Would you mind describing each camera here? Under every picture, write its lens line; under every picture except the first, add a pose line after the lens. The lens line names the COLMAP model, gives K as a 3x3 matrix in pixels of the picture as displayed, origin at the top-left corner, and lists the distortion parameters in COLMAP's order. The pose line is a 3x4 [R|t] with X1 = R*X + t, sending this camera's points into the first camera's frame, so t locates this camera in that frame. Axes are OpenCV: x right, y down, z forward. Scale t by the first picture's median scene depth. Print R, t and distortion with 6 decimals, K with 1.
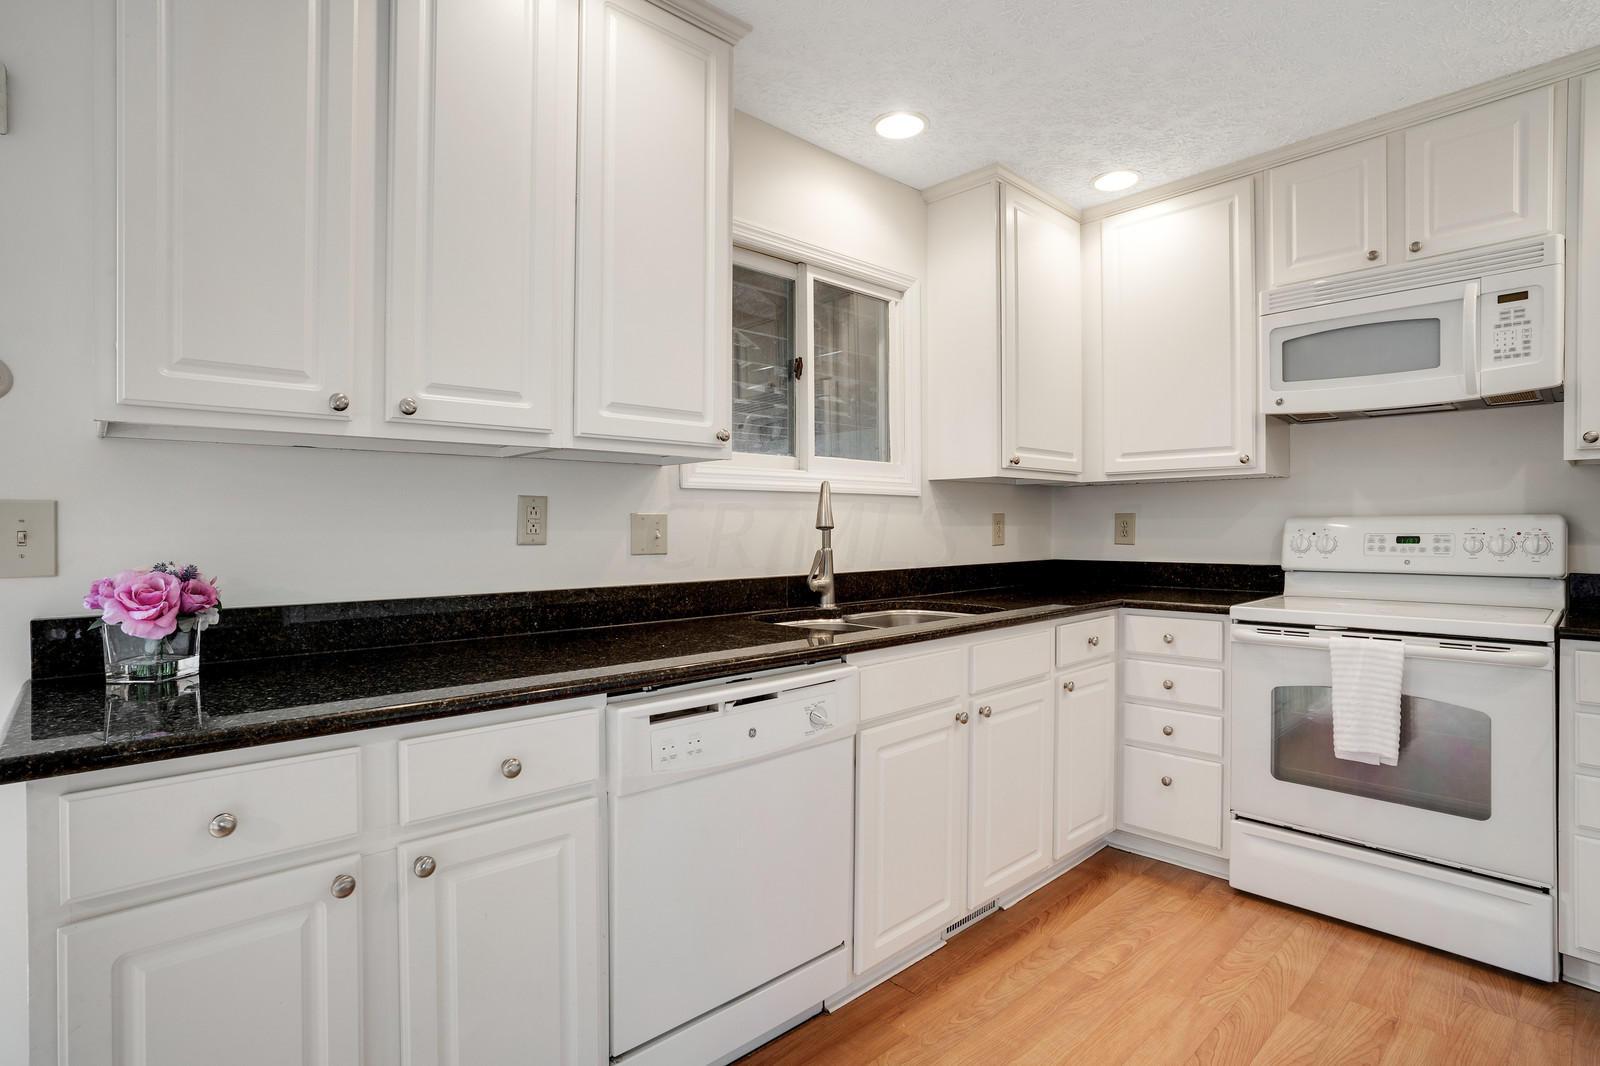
lens RADIAL K [[792.1, 0, 800.0], [0, 792.1, 533.0], [0, 0, 1]] dist [-0.075656, 0.030976]
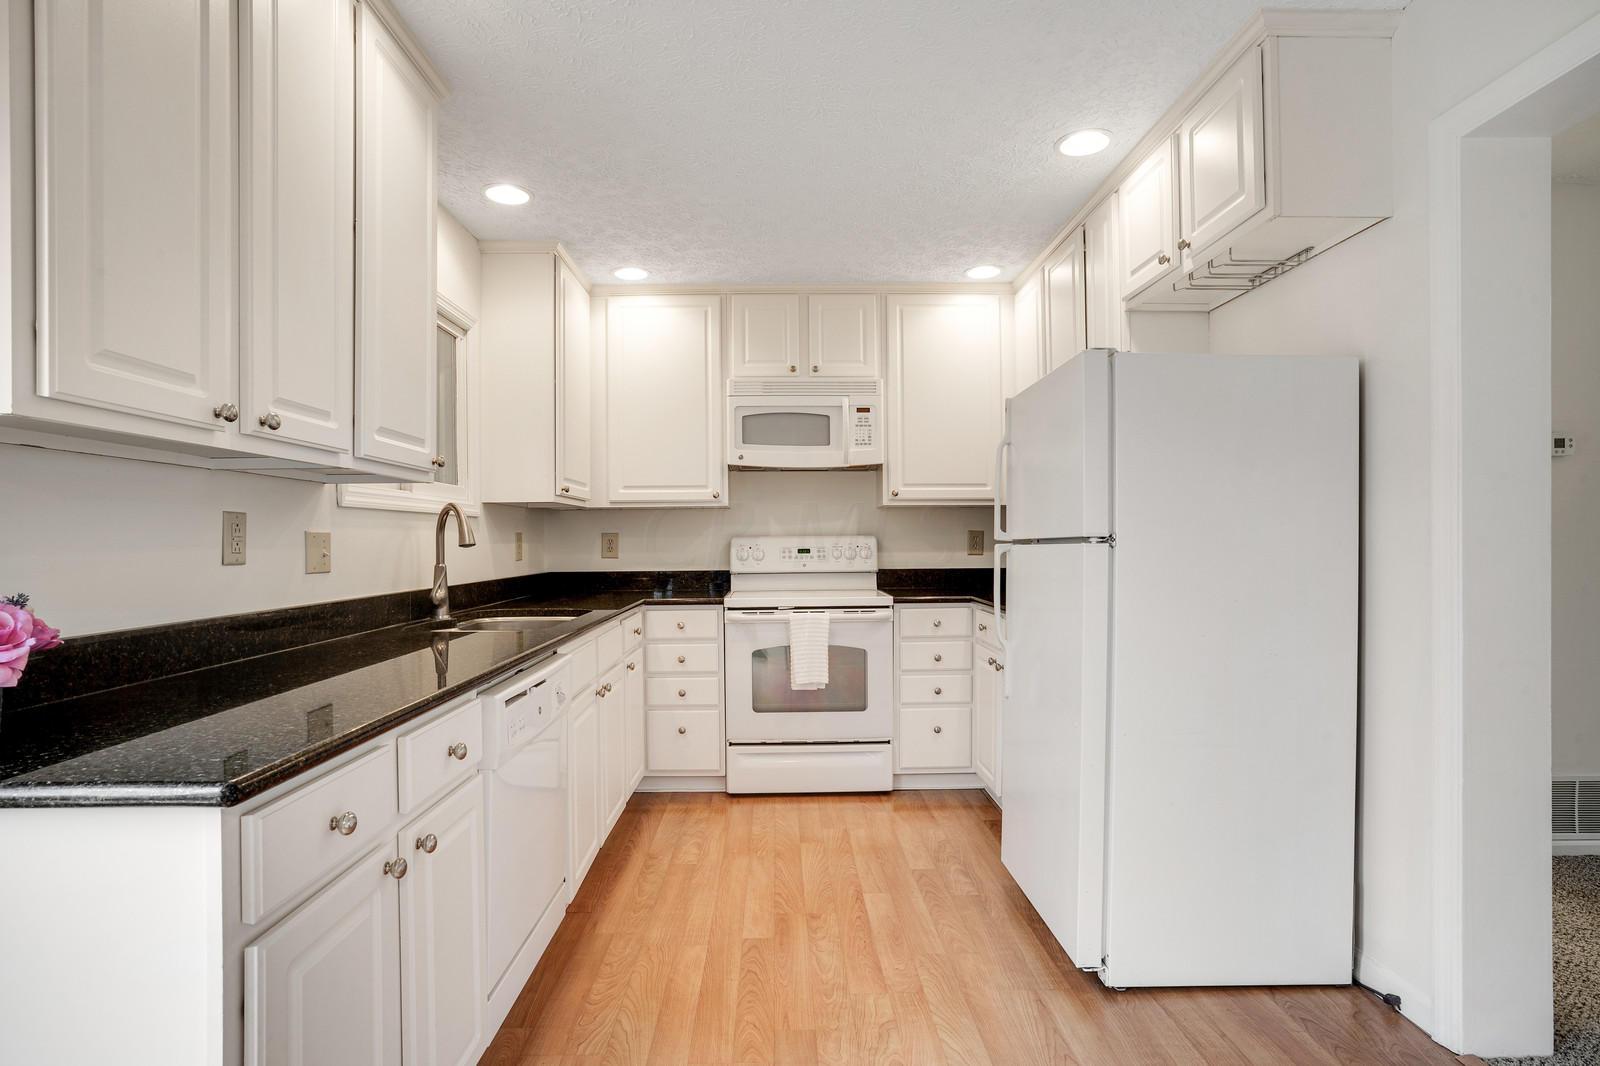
lens RADIAL K [[791.7, 0, 797.6], [0, 791.7, 553.8], [0, 0, 1]] dist [-0.079320, 0.000409]
pose [[0.662525, -0.012616, 0.748934, -0.452033], [0.010216, 0.999917, 0.007807, 0.001641], [-0.748970, 0.002479, 0.662599, -0.073676]]
